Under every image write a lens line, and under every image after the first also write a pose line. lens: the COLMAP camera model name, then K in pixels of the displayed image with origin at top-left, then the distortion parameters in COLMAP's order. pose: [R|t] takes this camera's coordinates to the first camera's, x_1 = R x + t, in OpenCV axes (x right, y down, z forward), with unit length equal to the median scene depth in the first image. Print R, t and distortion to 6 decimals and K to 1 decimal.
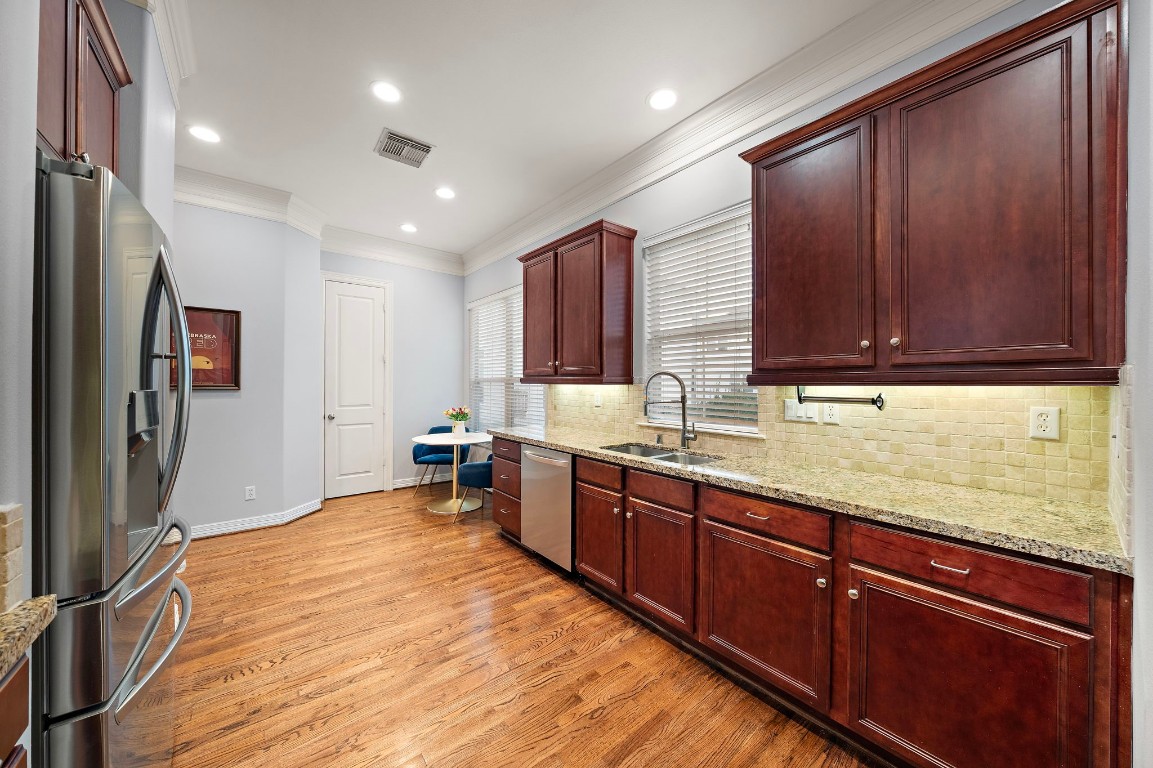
lens RADIAL K [[409.4, 0, 573.9], [0, 409.4, 383.3], [0, 0, 1]] dist [-0.000062, 0.000343]
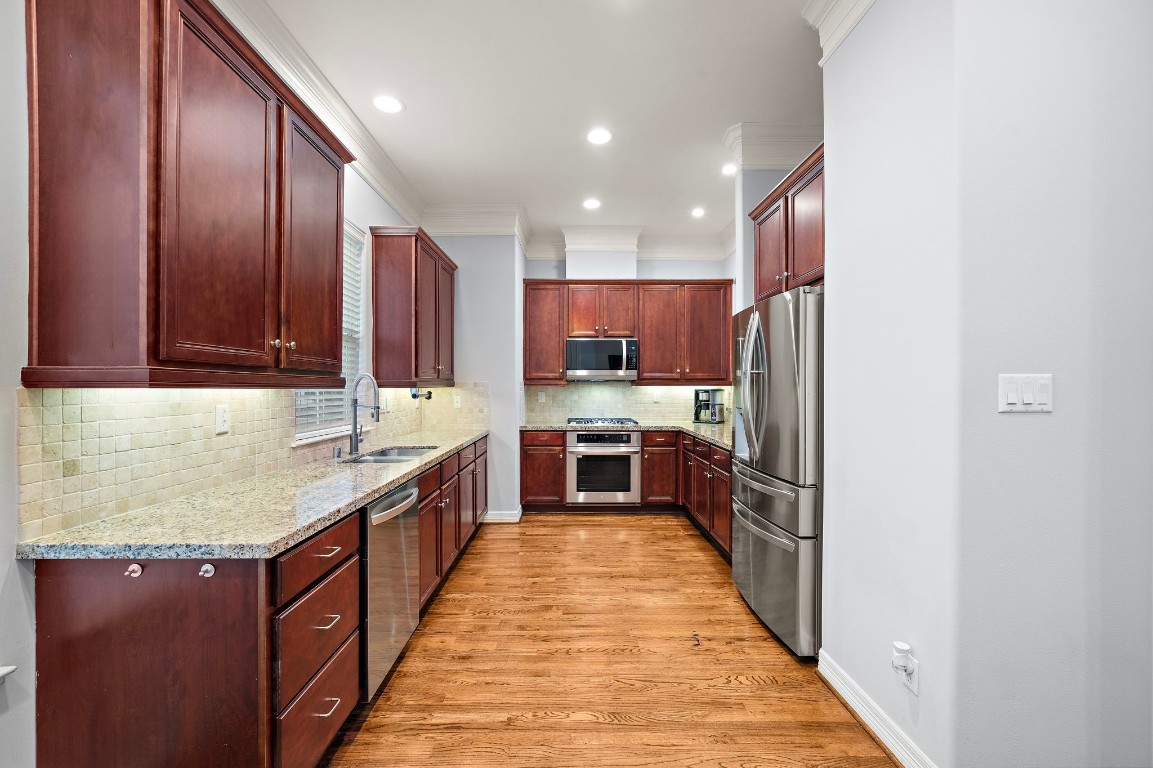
lens RADIAL K [[465.1, 0, 578.4], [0, 465.1, 388.4], [0, 0, 1]] dist [0.001443, 0.000512]
pose [[-0.795964, -0.006052, 0.605314, -0.819642], [-0.003219, 0.999978, 0.005765, -0.003111], [-0.605336, 0.002640, -0.795966, 1.566756]]
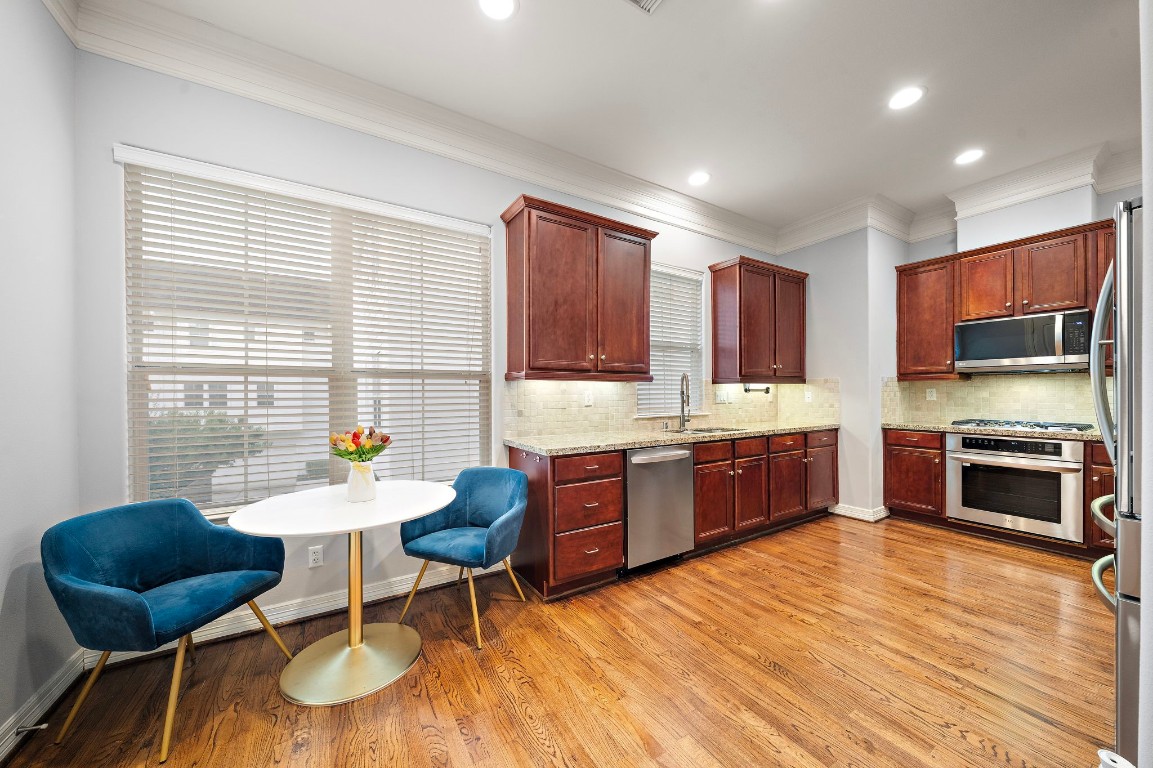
lens RADIAL K [[409.4, 0, 579.2], [0, 409.4, 392.6], [0, 0, 1]] dist [-0.000062, 0.000343]
pose [[0.100134, -0.002623, 0.994971, -1.173079], [0.006463, 0.999977, 0.001986, 0.031097], [-0.994953, 0.006232, 0.100149, 1.222706]]
